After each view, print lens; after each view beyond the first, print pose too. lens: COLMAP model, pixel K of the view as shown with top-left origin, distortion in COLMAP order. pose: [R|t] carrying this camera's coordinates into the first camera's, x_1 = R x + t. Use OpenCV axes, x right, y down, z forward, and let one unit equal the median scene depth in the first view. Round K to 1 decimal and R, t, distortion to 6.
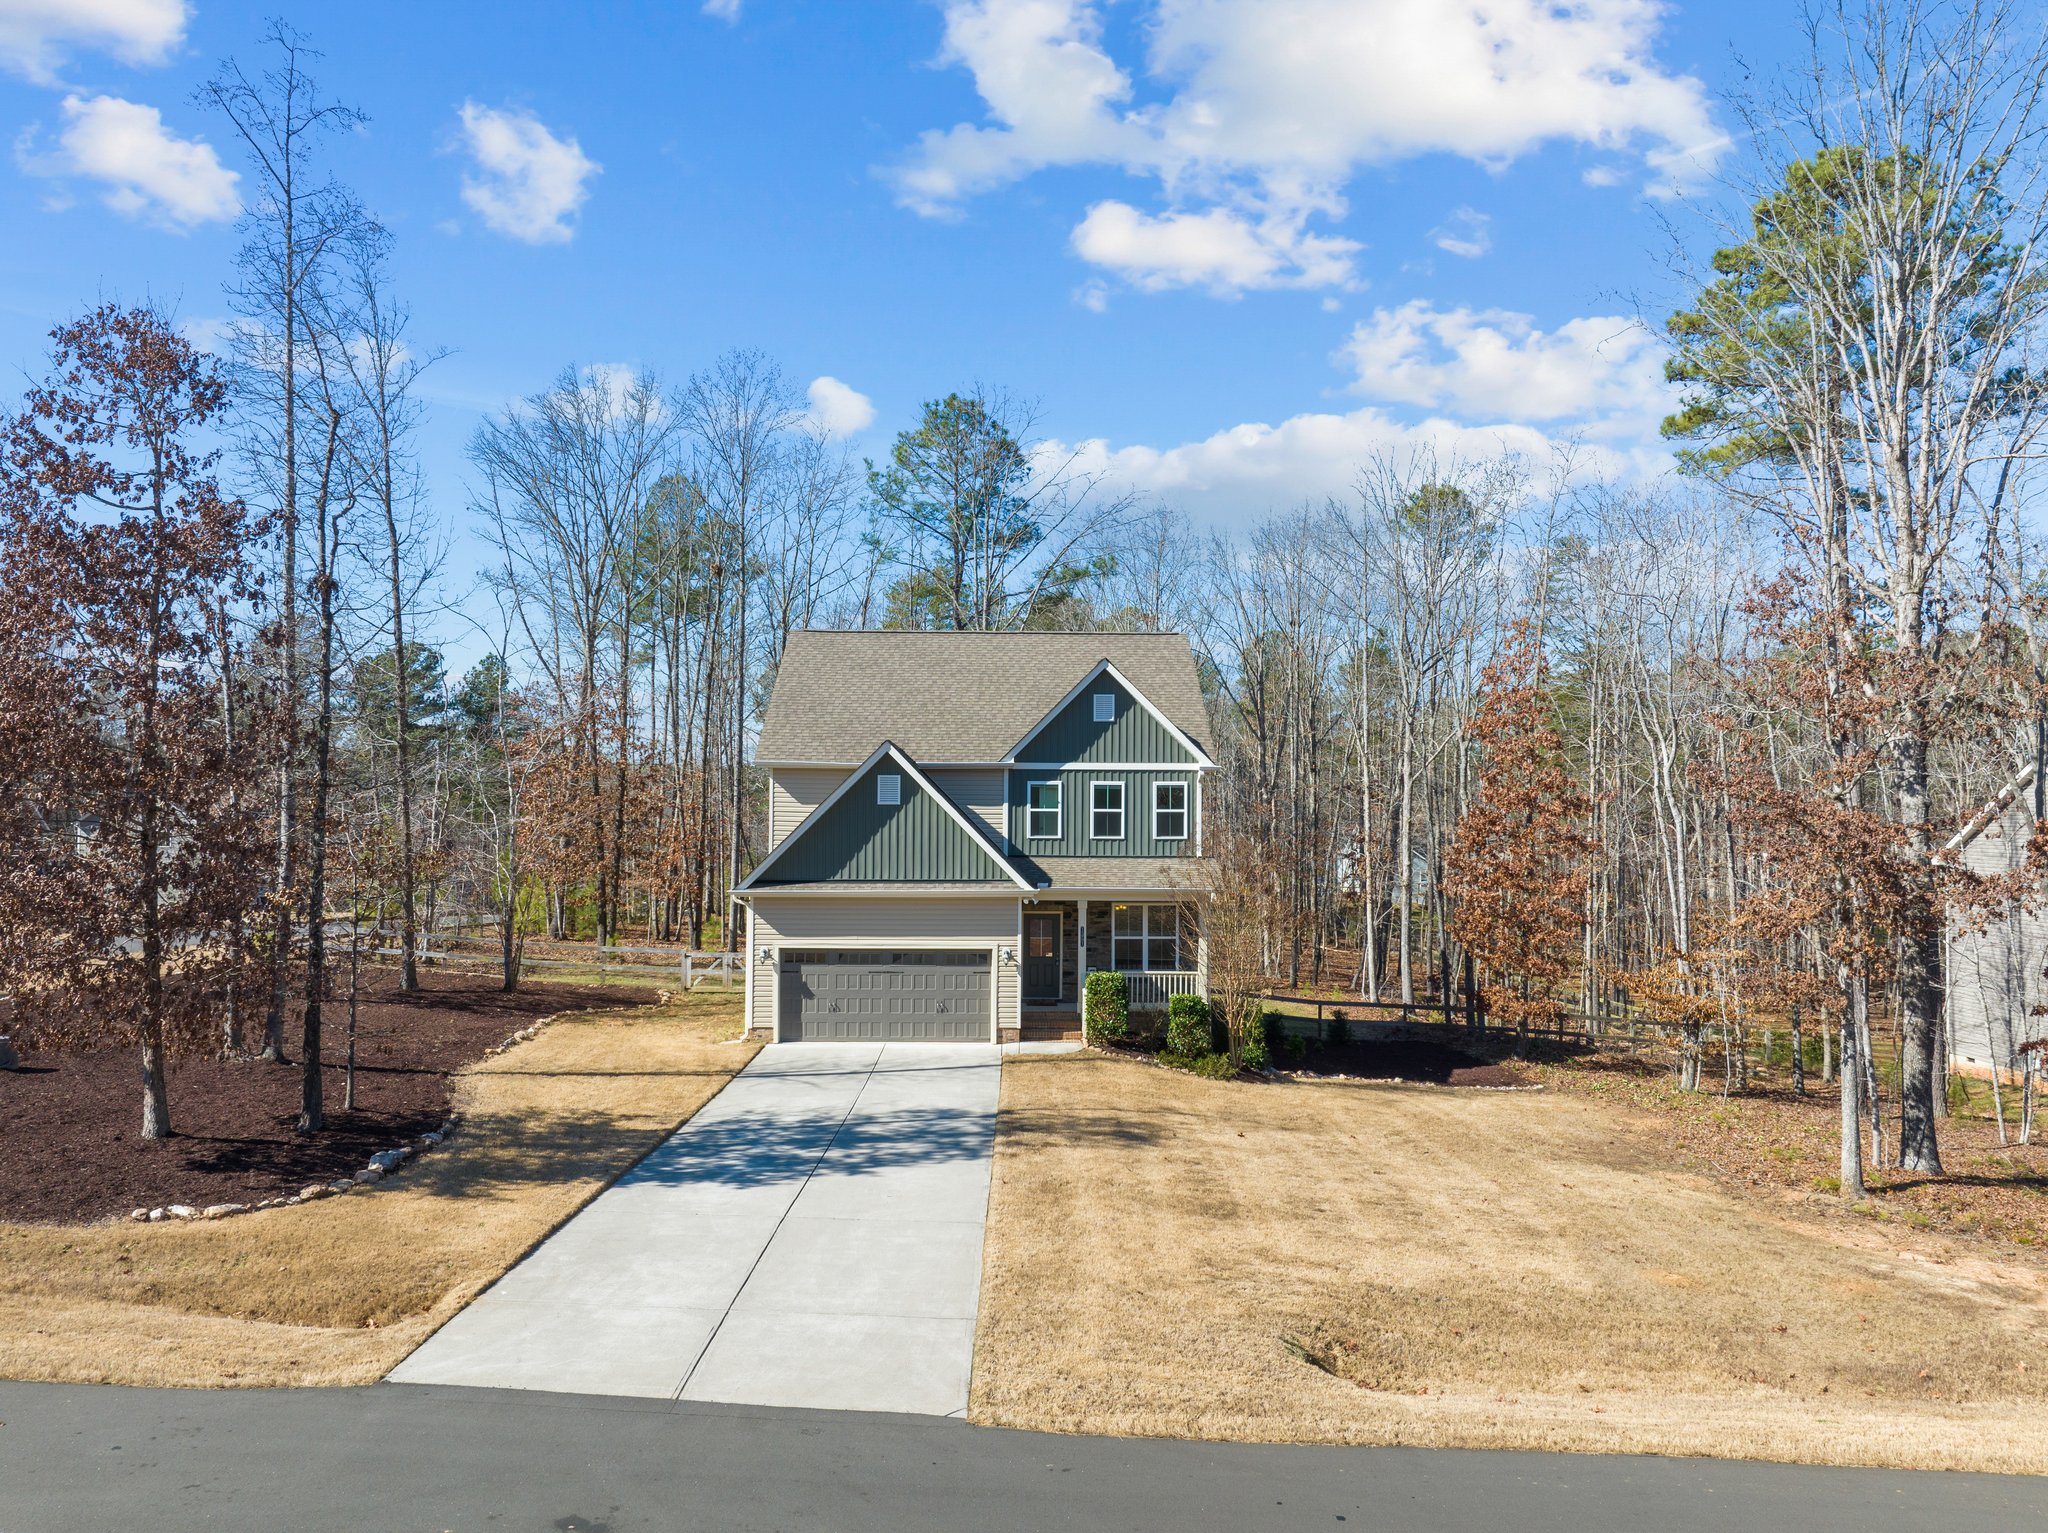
lens RADIAL K [[1442.5, 0, 1021.2], [0, 1442.5, 728.8], [0, 0, 1]] dist [-0.033410, -0.002297]
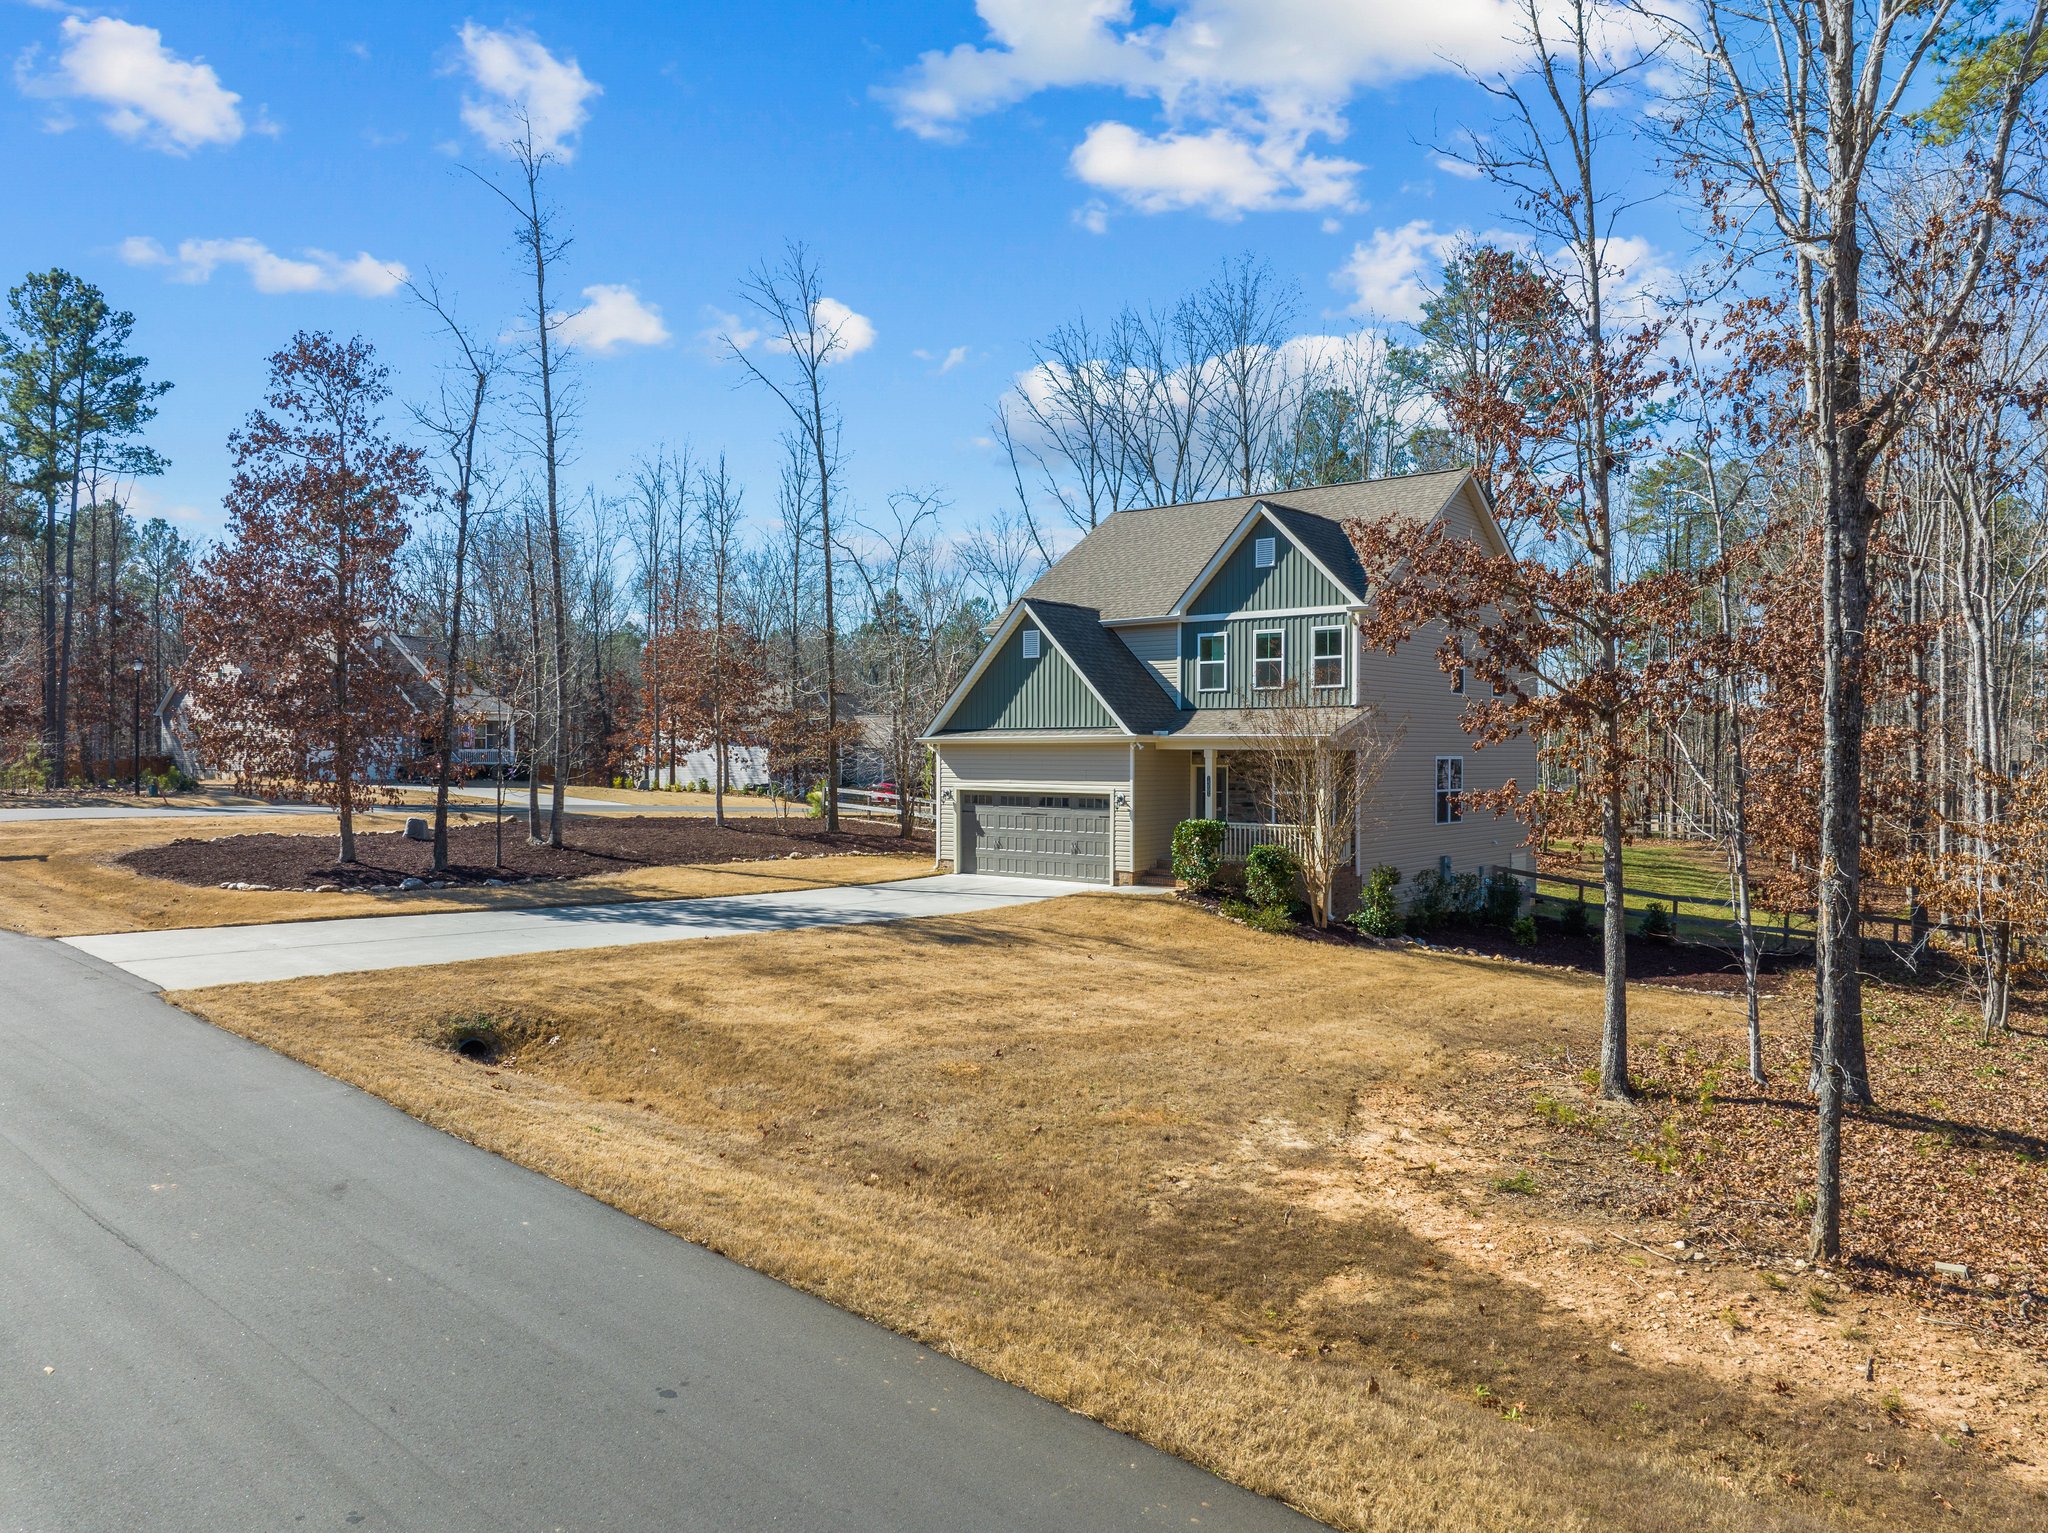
lens RADIAL K [[1442.5, 0, 1004.9], [0, 1442.5, 771.0], [0, 0, 1]] dist [-0.033410, -0.002297]
pose [[0.752874, 0.007332, -0.658124, 0.588178], [0.038325, 0.997753, 0.054959, 0.074973], [0.657048, -0.066600, 0.750901, 0.172972]]
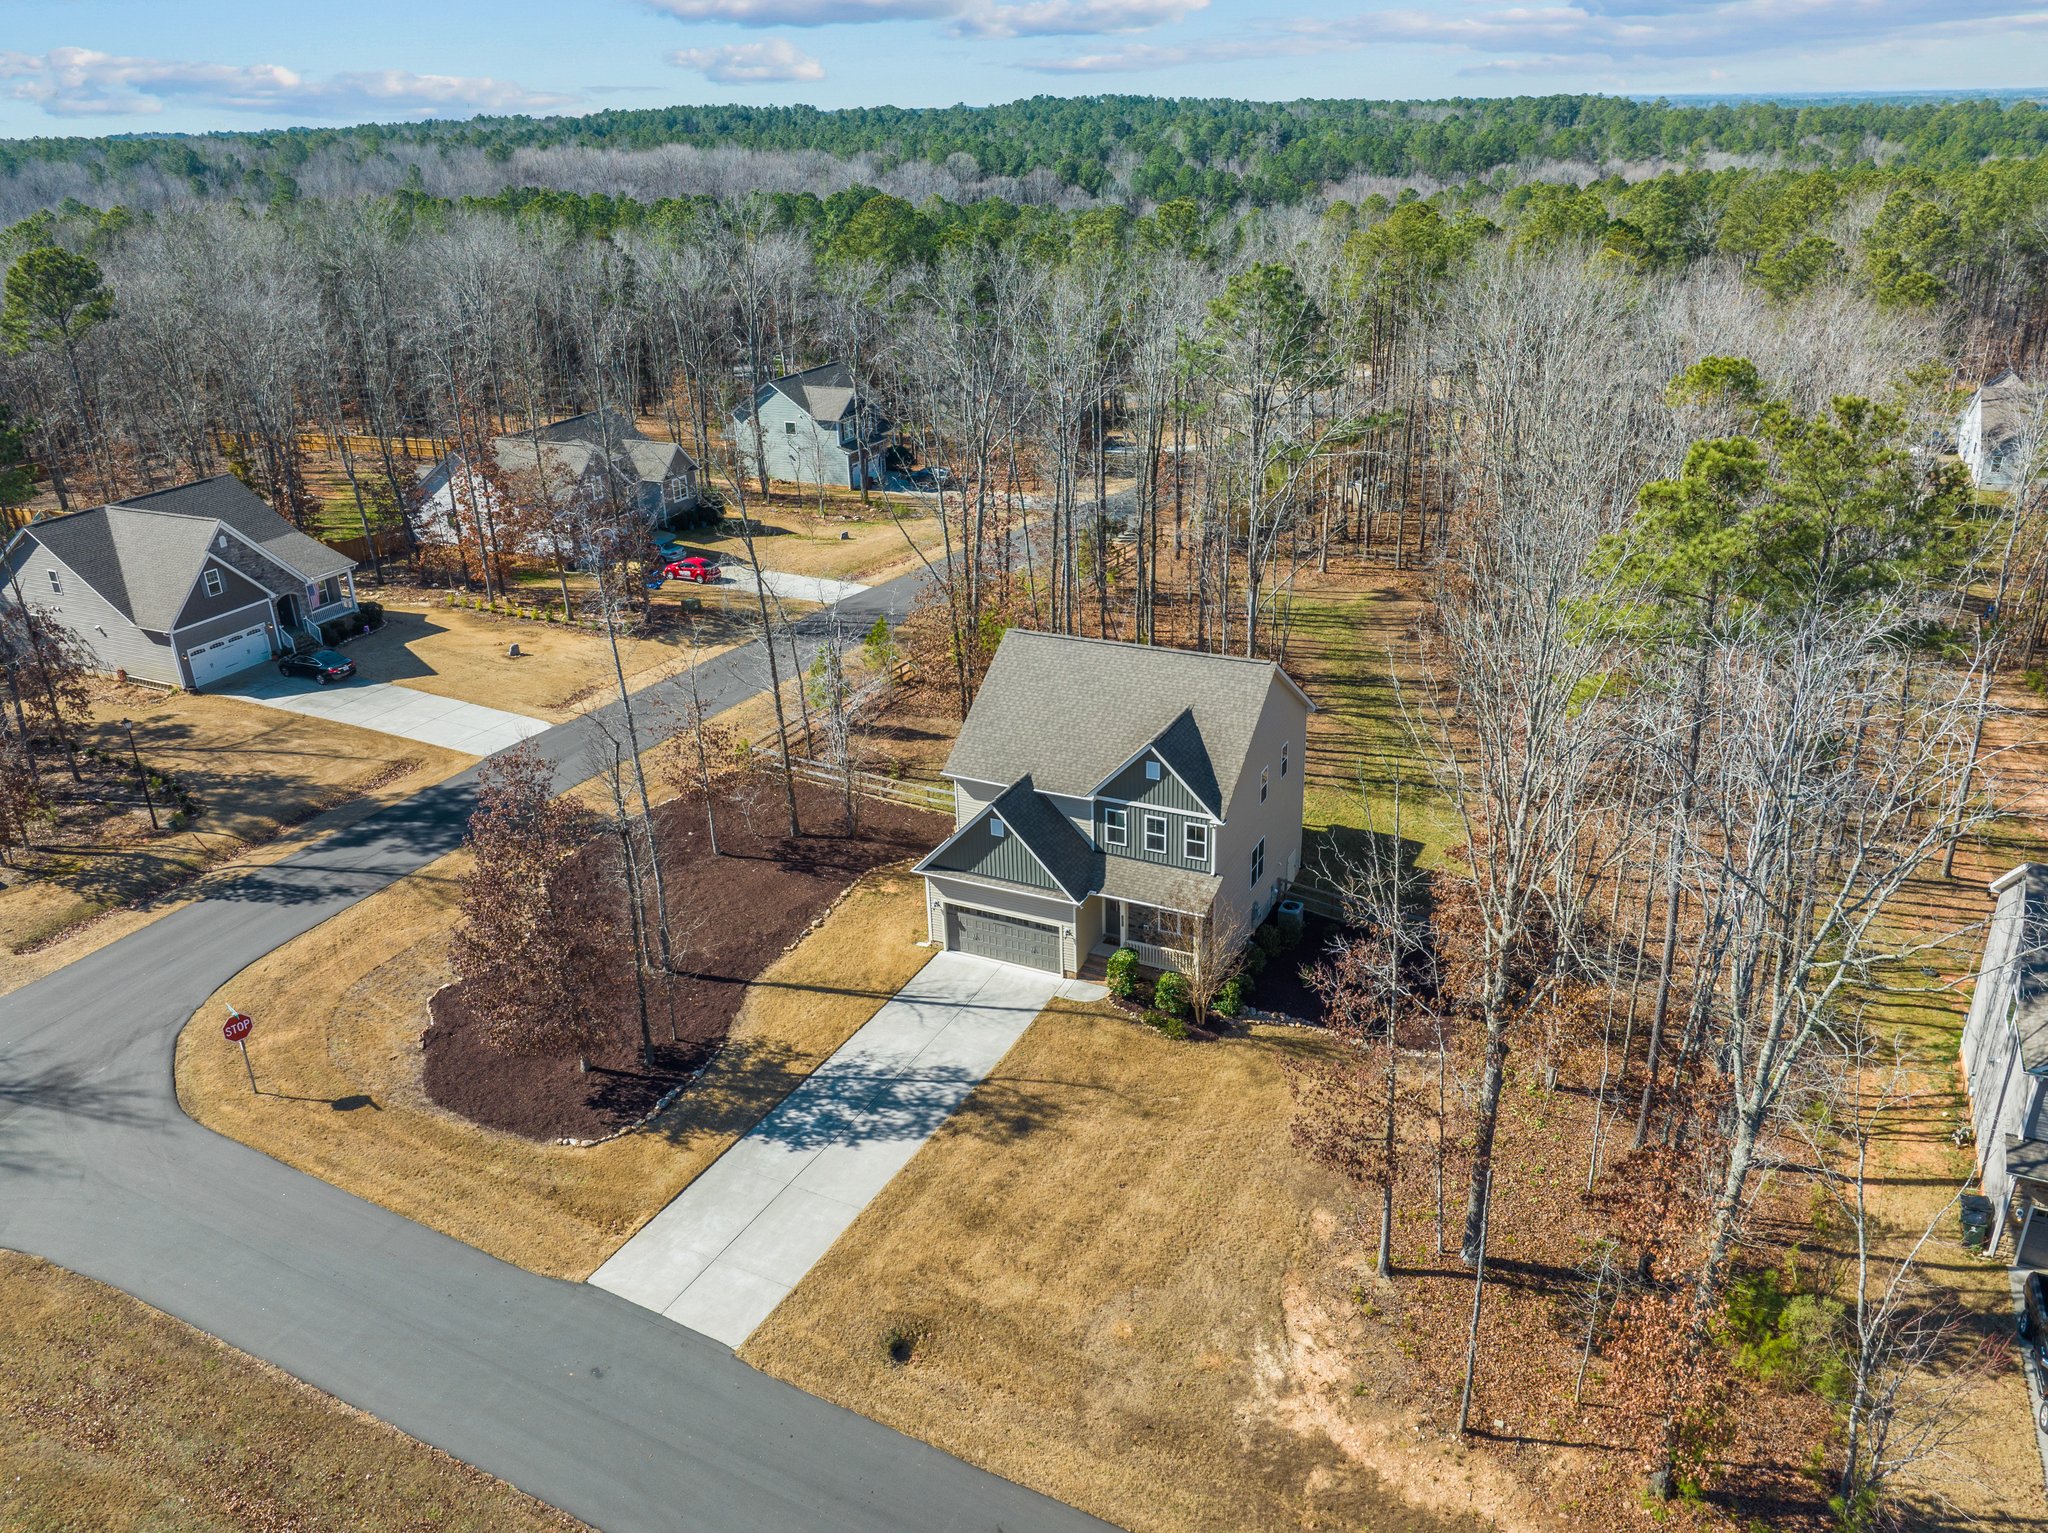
lens RADIAL K [[1520.8, 0, 1036.1], [0, 1520.8, 757.7], [0, 0, 1]] dist [-0.037813, 0.000443]
pose [[0.893712, 0.146280, -0.424124, 0.631982], [0.061780, 0.896220, 0.439288, -0.743625], [0.444367, -0.418799, 0.791925, -0.266206]]
